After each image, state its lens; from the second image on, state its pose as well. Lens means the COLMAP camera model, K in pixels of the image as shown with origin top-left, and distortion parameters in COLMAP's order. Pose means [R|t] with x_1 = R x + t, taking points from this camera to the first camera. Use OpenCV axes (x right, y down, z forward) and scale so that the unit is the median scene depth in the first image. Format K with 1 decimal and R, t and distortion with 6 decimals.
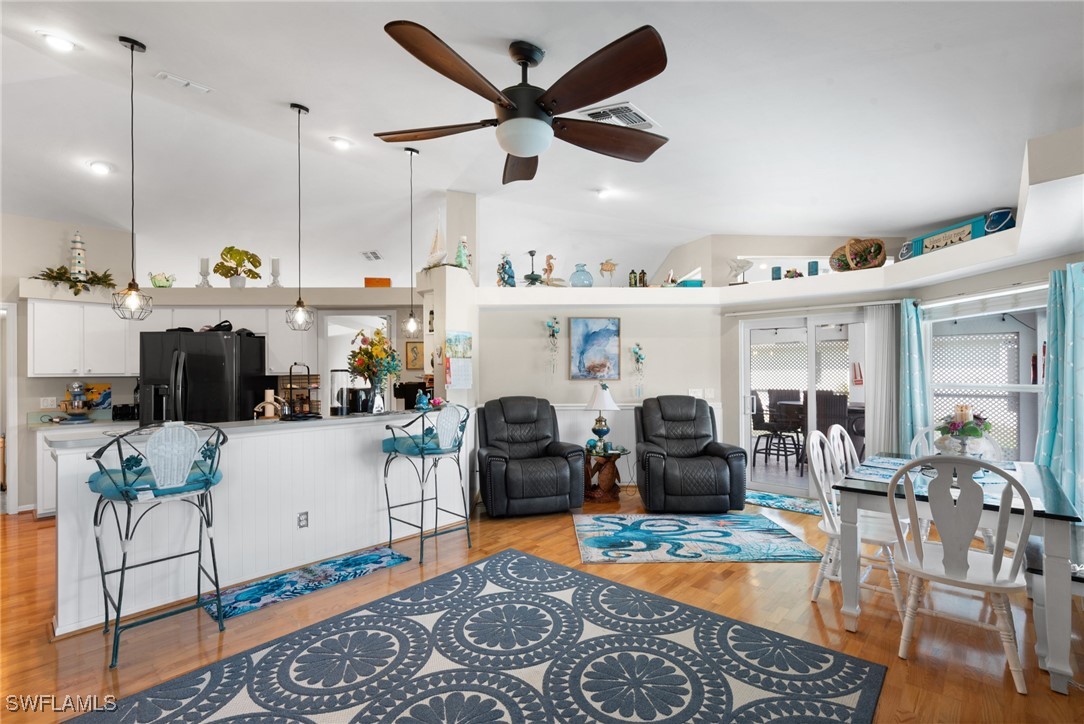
lens RADIAL K [[494.7, 0, 550.2], [0, 494.7, 370.6], [0, 0, 1]] dist [-0.000441, 0.000288]
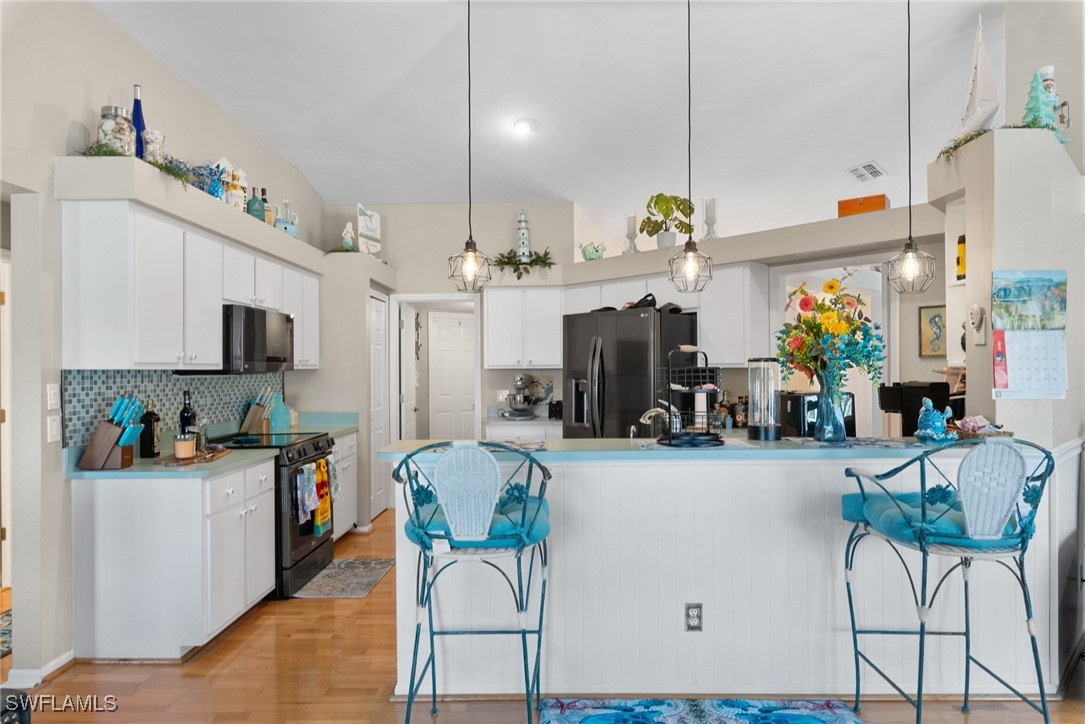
lens RADIAL K [[647.8, 0, 545.7], [0, 647.8, 366.2], [0, 0, 1]] dist [0.001712, 0.000228]
pose [[0.658974, 0.001049, -0.752165, -0.032917], [0.005011, 0.999971, 0.005784, 0.001600], [0.752149, -0.007581, 0.658949, 0.296356]]
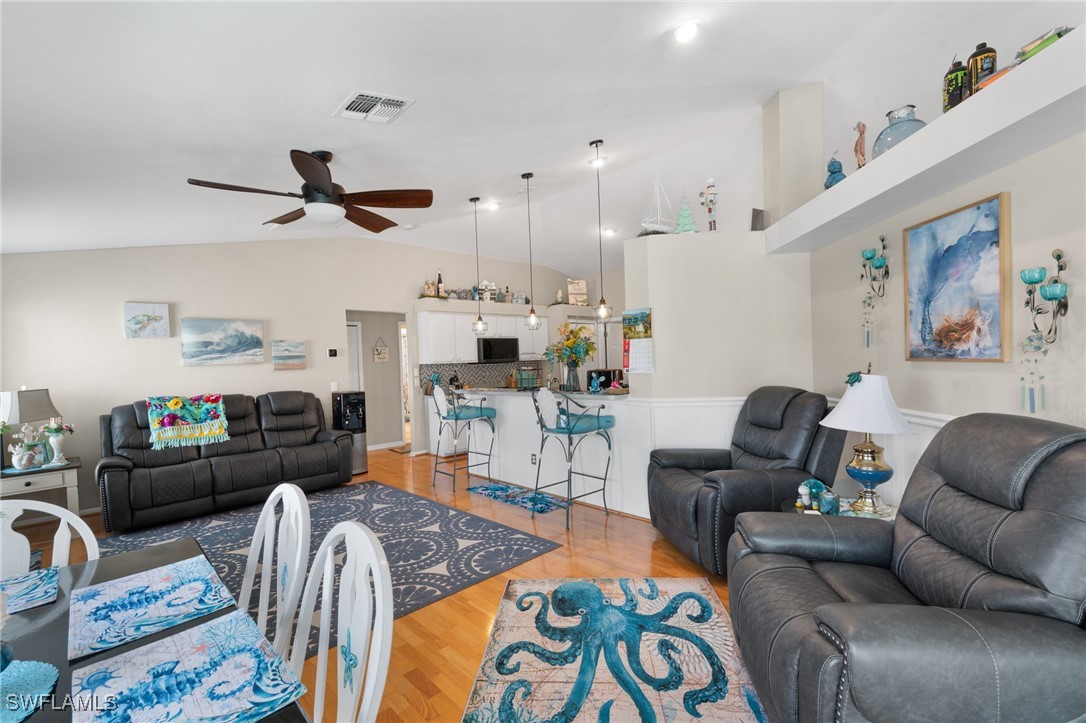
lens RADIAL K [[469.3, 0, 547.0], [0, 469.3, 367.9], [0, 0, 1]] dist [0.000691, -0.000218]
pose [[-0.076814, 0.025958, -0.996707, 0.714392], [0.043207, 0.998809, 0.022683, 0.001166], [0.996109, -0.041322, -0.077844, 0.937395]]
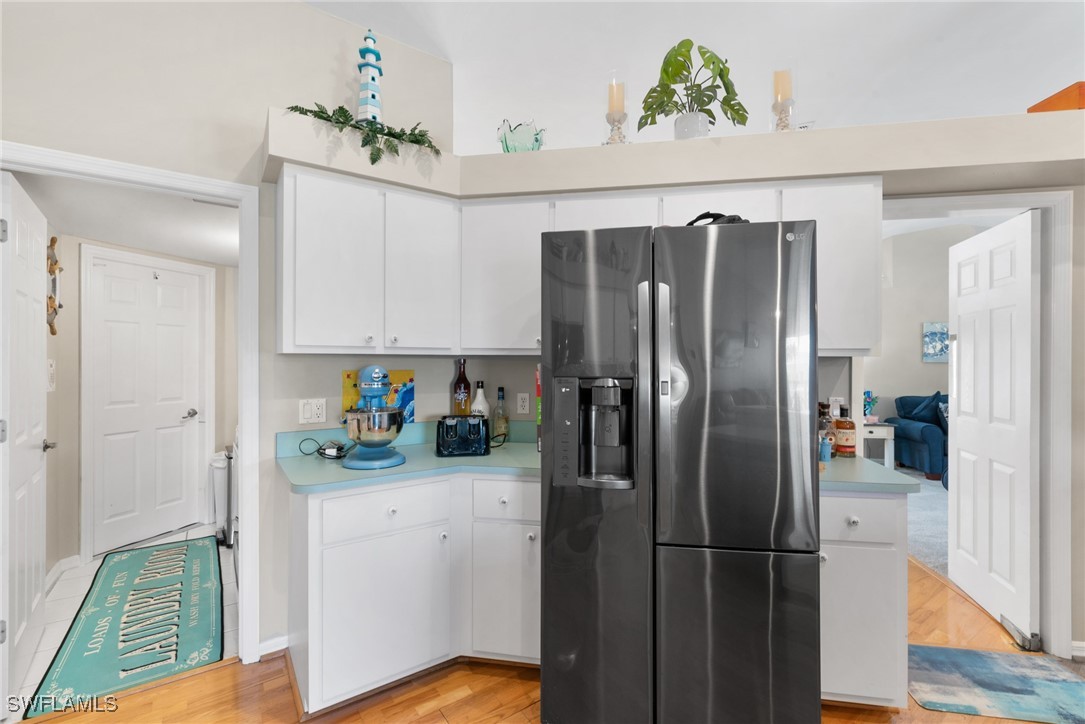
lens RADIAL K [[454.4, 0, 542.5], [0, 454.4, 362.0], [0, 0, 1]] dist [0.001456, 0.000692]
pose [[0.977085, 0.011933, -0.212516, -0.870894], [-0.010067, 0.999901, 0.009860, 0.016845], [0.212613, -0.007494, 0.977108, 0.769905]]
